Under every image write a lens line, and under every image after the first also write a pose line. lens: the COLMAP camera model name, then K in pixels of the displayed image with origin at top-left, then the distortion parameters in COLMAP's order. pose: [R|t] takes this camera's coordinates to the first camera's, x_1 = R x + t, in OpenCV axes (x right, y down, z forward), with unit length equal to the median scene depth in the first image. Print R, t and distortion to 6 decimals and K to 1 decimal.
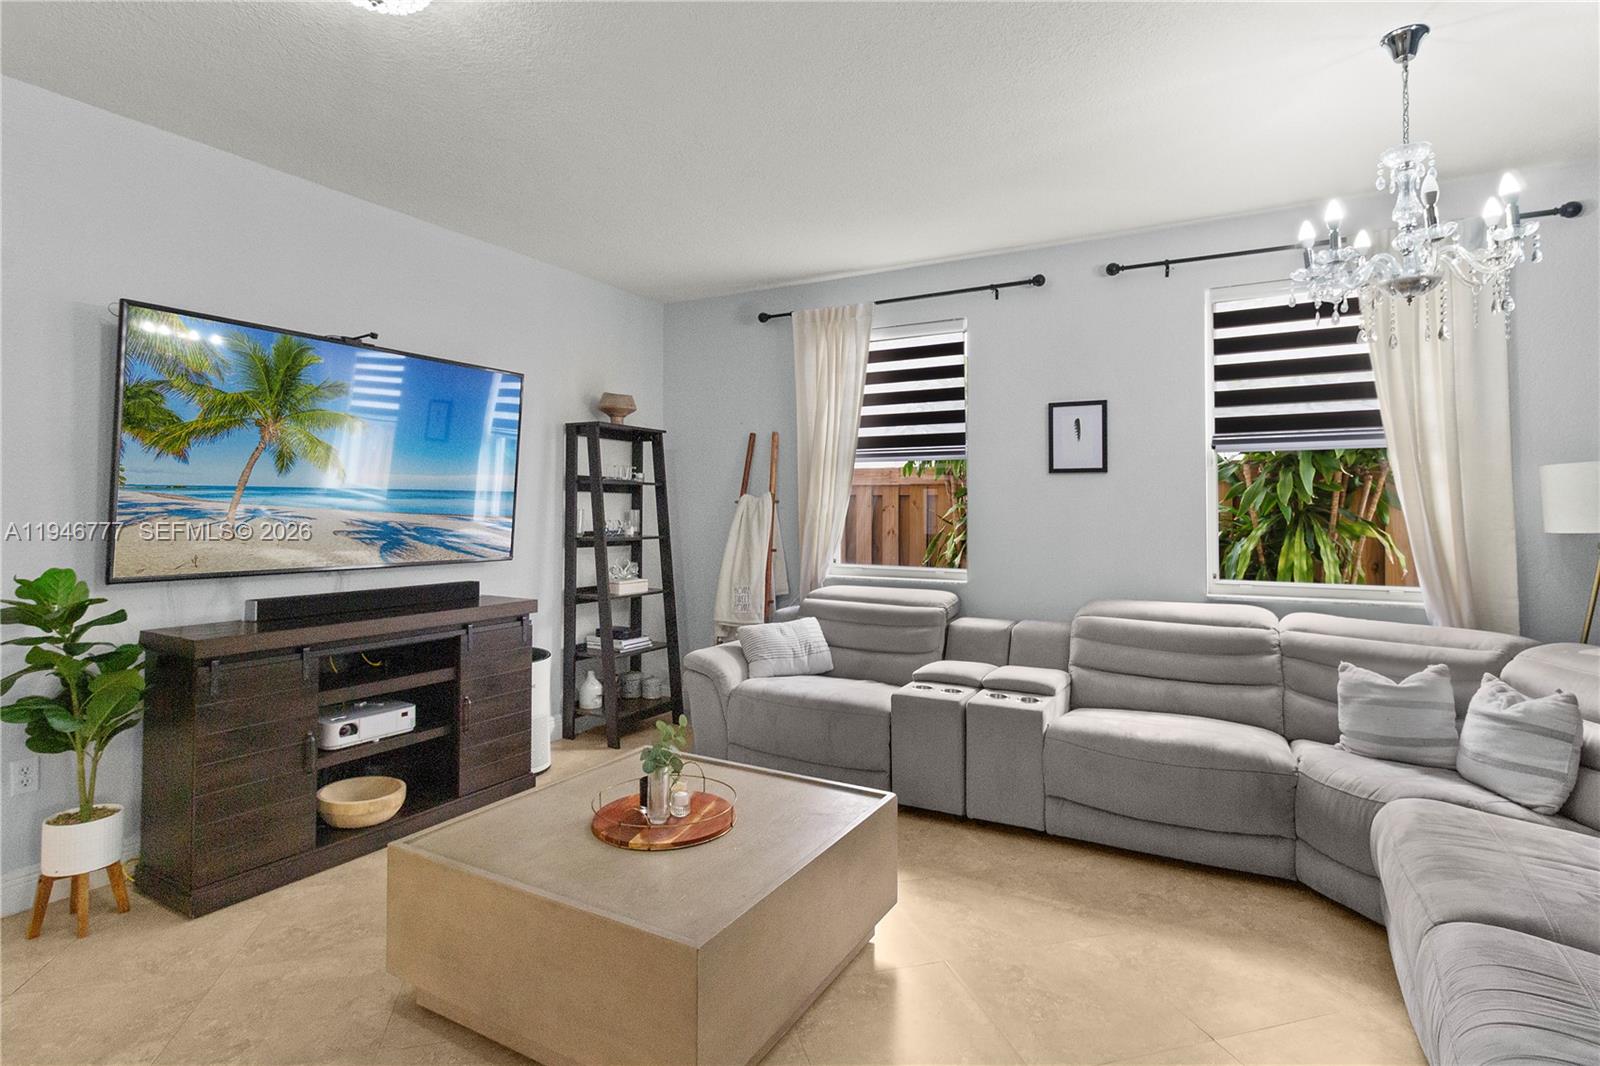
lens RADIAL K [[791.5, 0, 810.9], [0, 791.5, 489.2], [0, 0, 1]] dist [-0.002476, -0.000230]
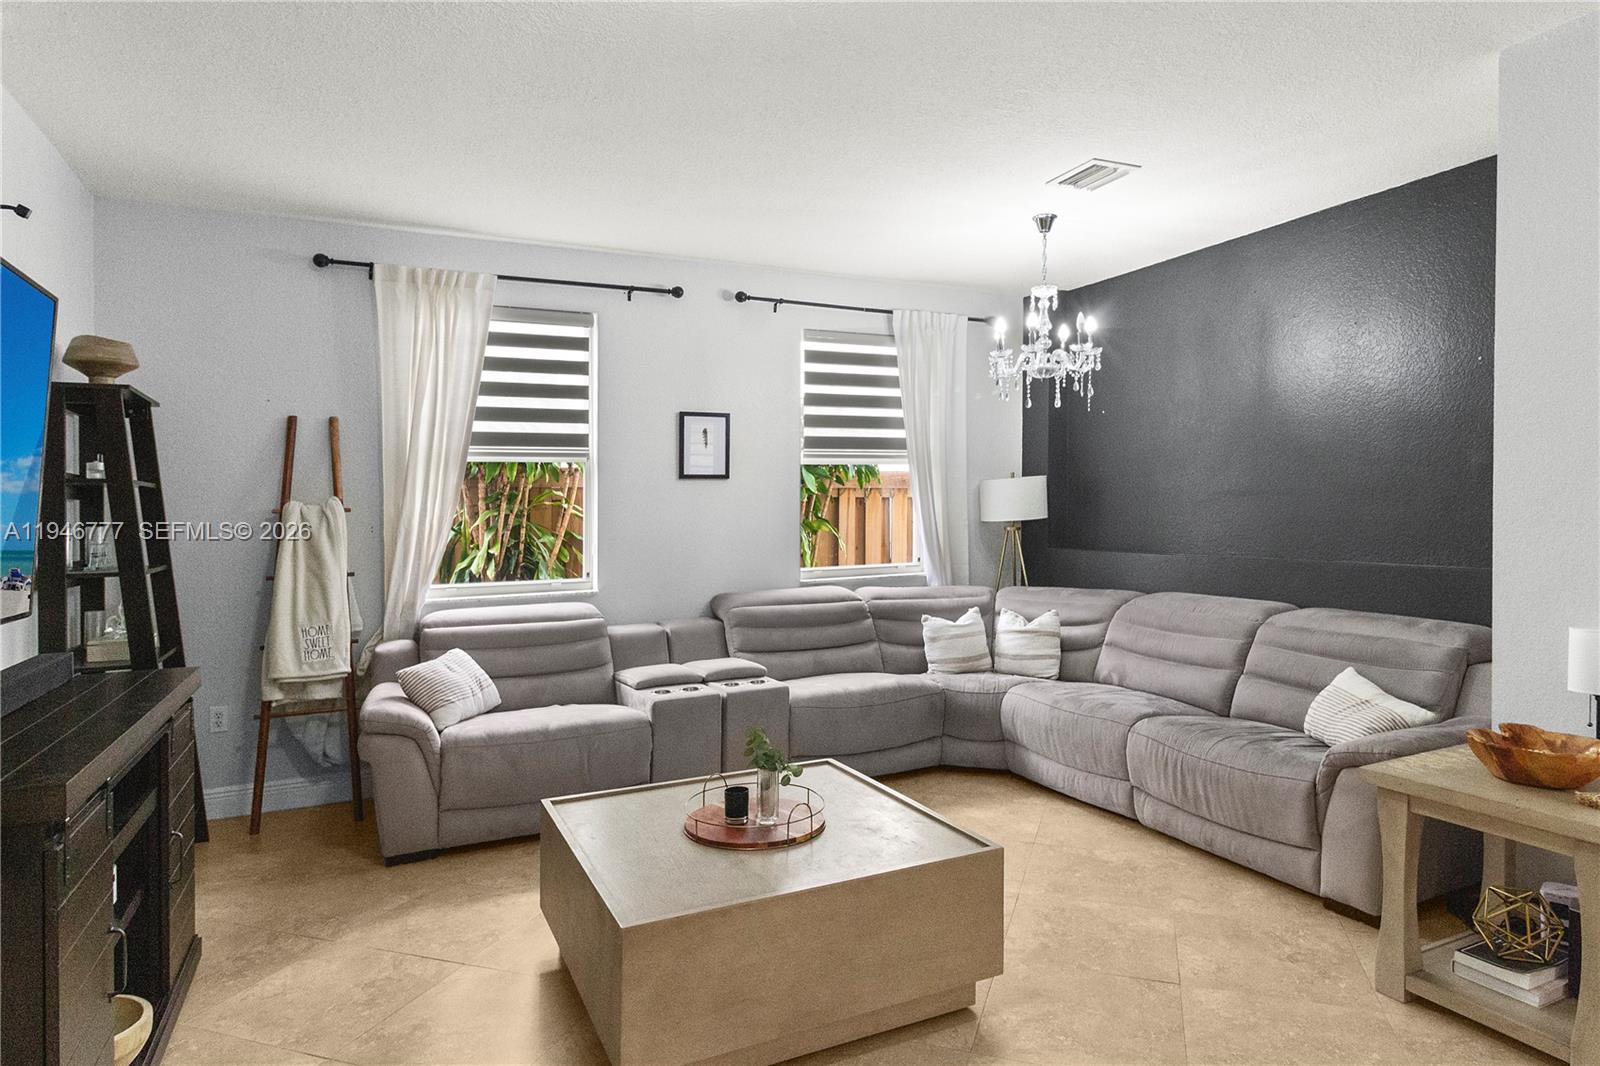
lens RADIAL K [[936.7, 0, 808.4], [0, 936.7, 519.6], [0, 0, 1]] dist [0.002488, 0.000576]
pose [[0.574522, -0.020926, 0.818222, -0.639661], [-0.001243, 0.999650, 0.026439, 0.001113], [-0.818488, -0.016207, 0.574295, 0.154001]]
